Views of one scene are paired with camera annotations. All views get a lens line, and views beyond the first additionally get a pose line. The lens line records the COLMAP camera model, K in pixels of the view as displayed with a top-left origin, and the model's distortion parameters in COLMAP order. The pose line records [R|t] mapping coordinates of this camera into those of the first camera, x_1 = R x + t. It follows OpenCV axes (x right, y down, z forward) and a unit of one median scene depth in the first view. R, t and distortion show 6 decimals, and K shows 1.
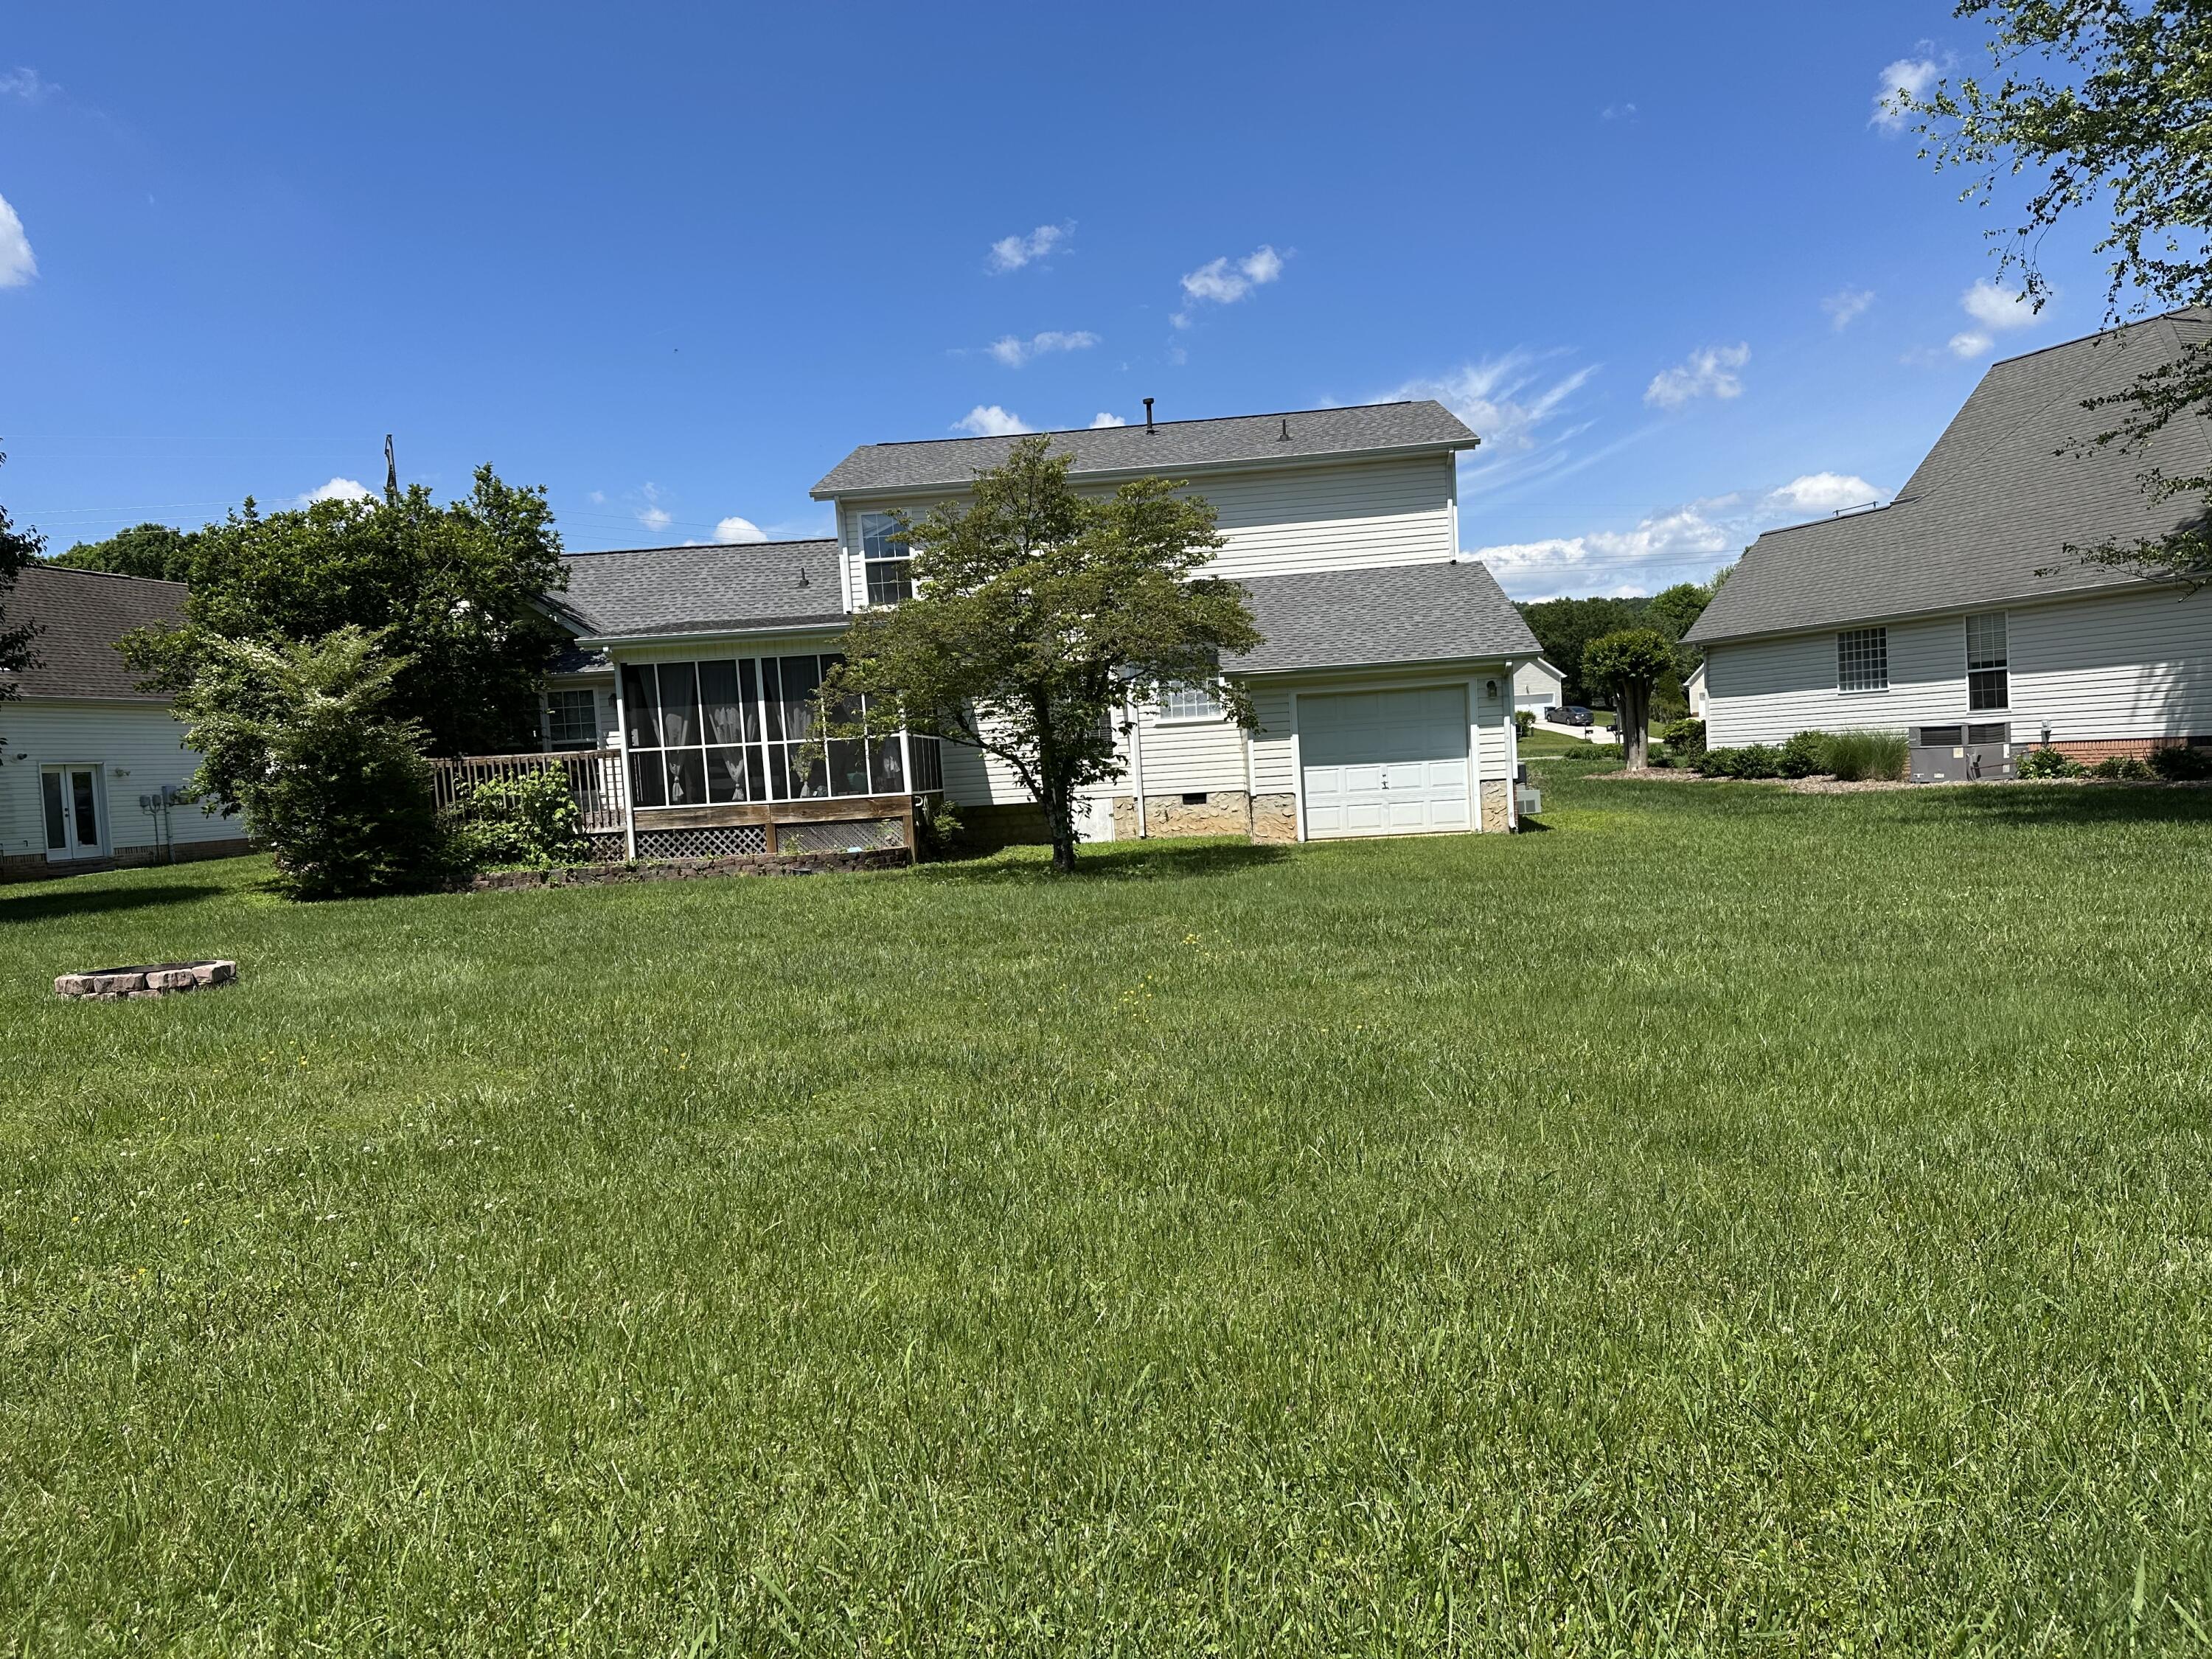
lens RADIAL K [[1535.7, 0, 1103.0], [0, 1535.7, 836.8], [0, 0, 1]] dist [0.061959, -0.075969]
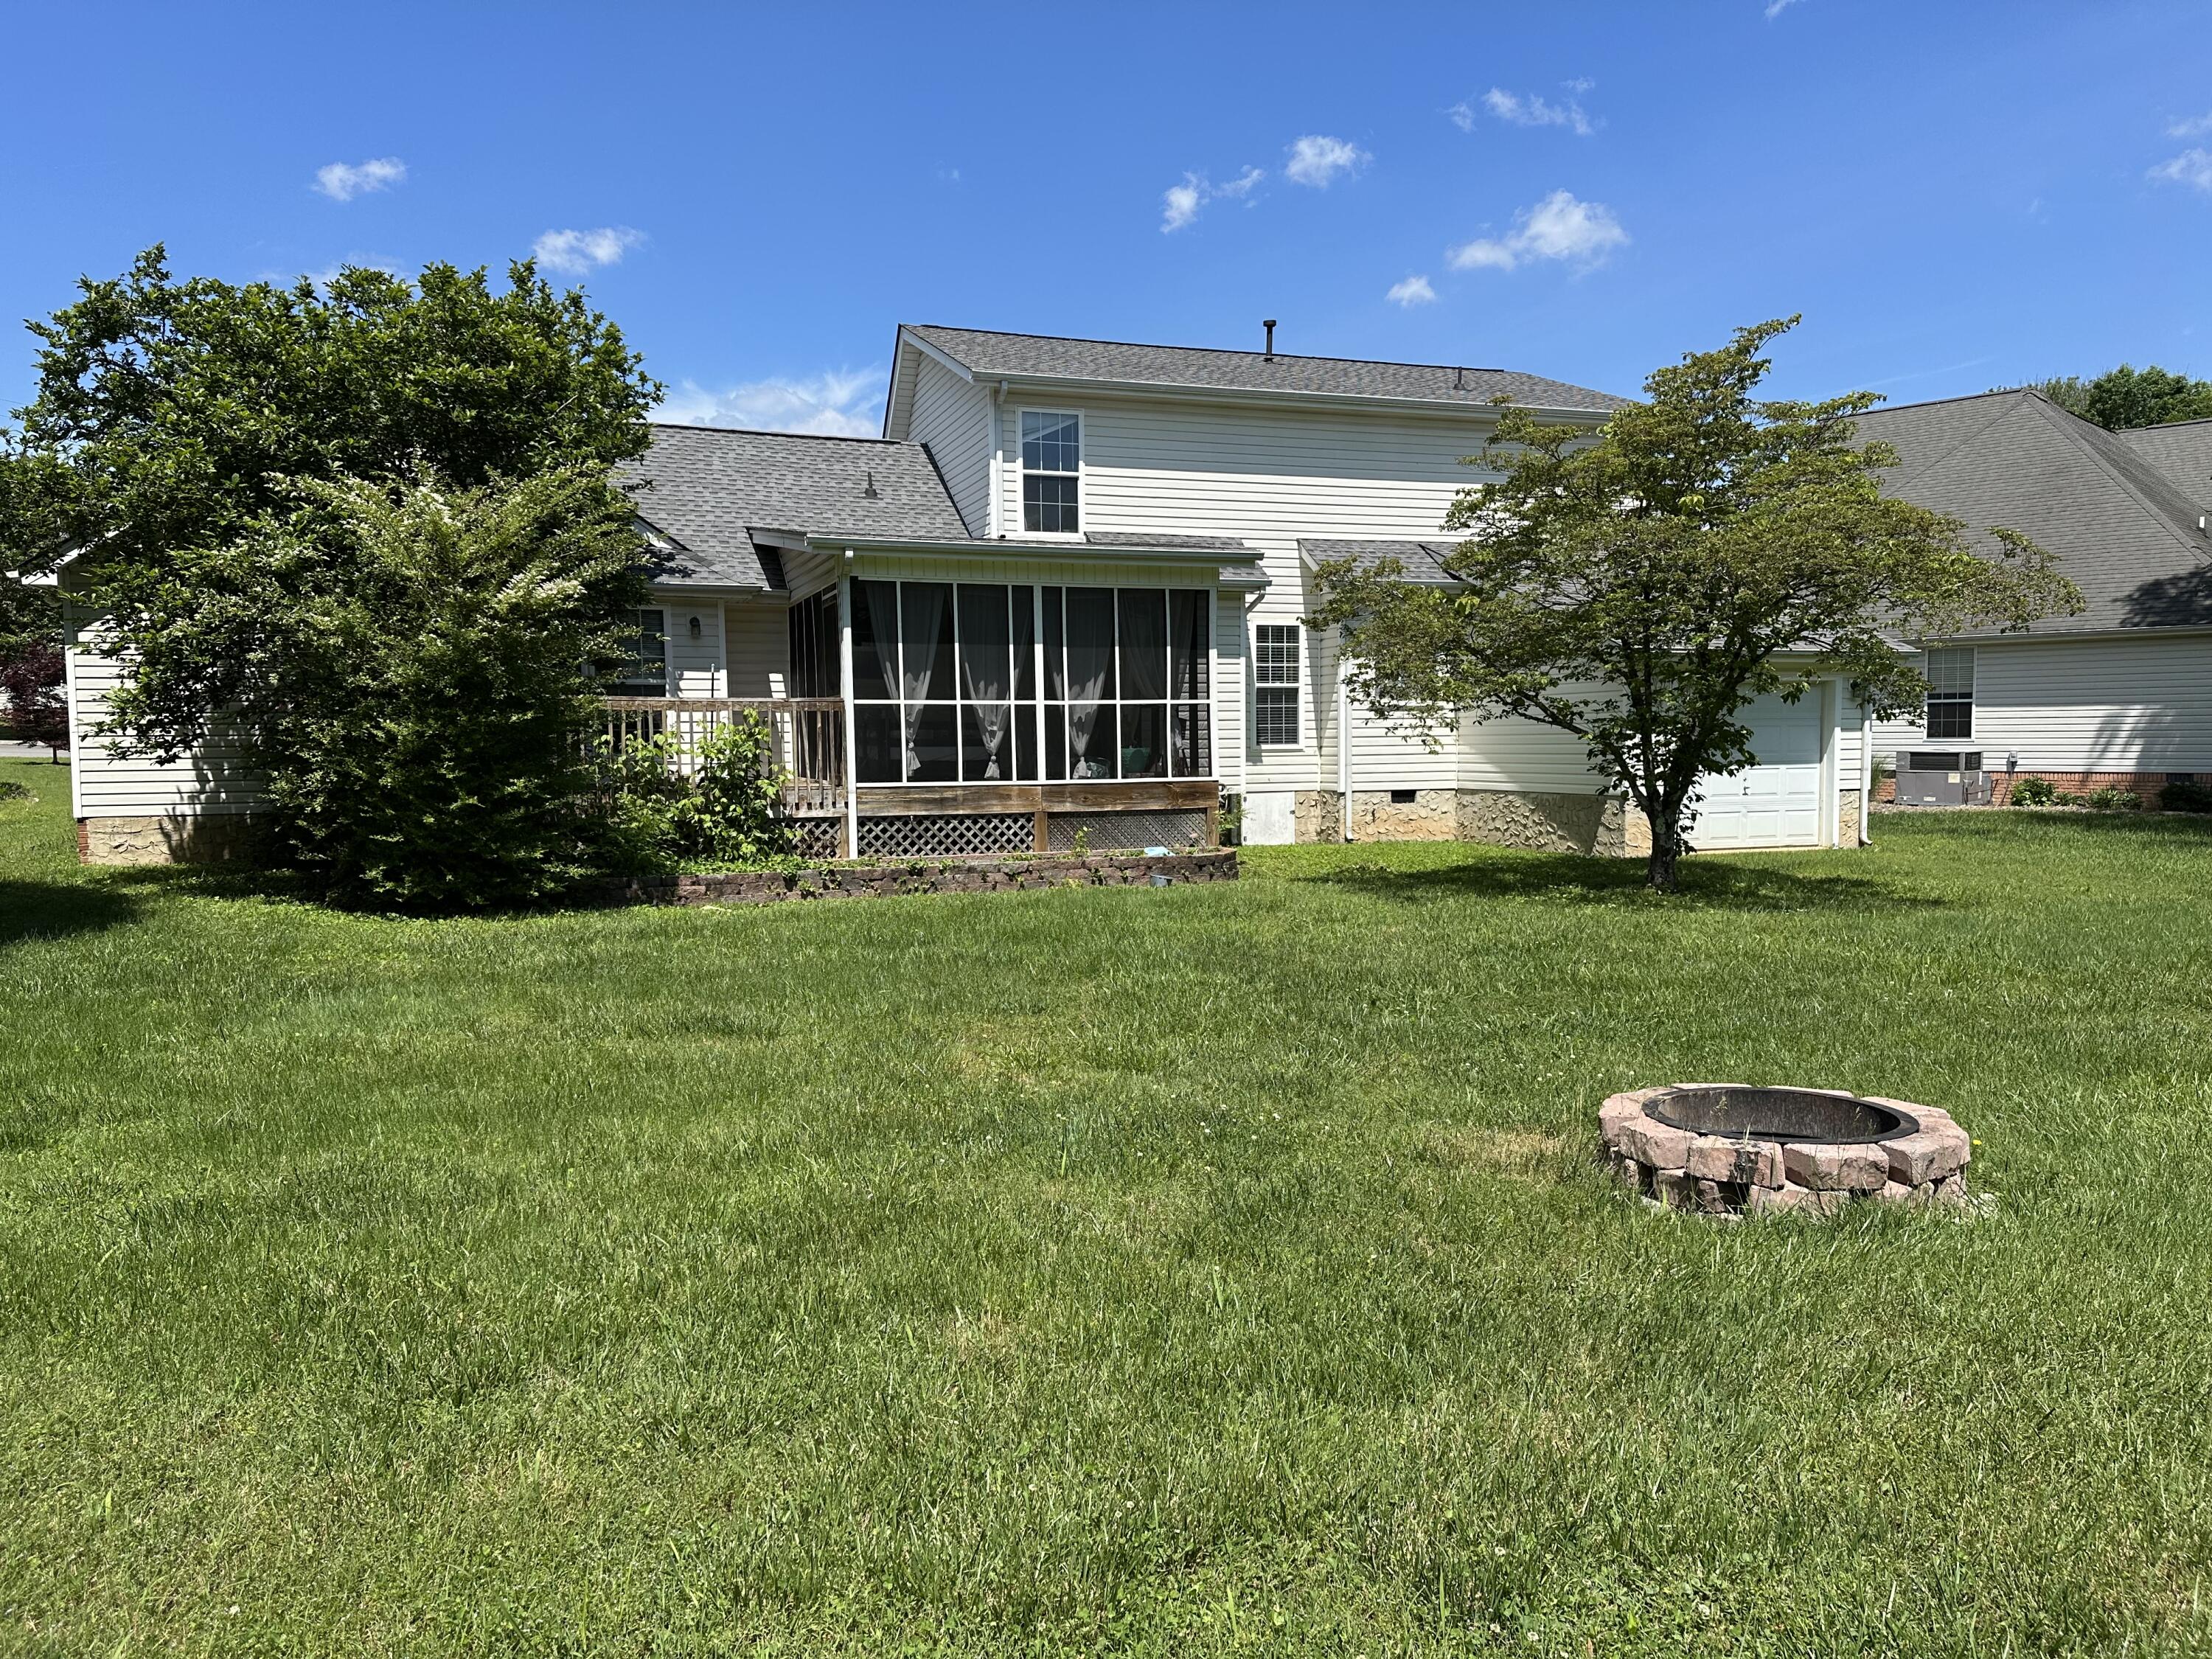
lens RADIAL K [[1535.7, 0, 1106.5], [0, 1535.7, 839.6], [0, 0, 1]] dist [0.061959, -0.075969]
pose [[0.916009, 0.024566, 0.400406, -0.478179], [-0.027033, 0.999634, 0.000515, 0.003317], [-0.400247, -0.011296, 0.916338, 0.314601]]
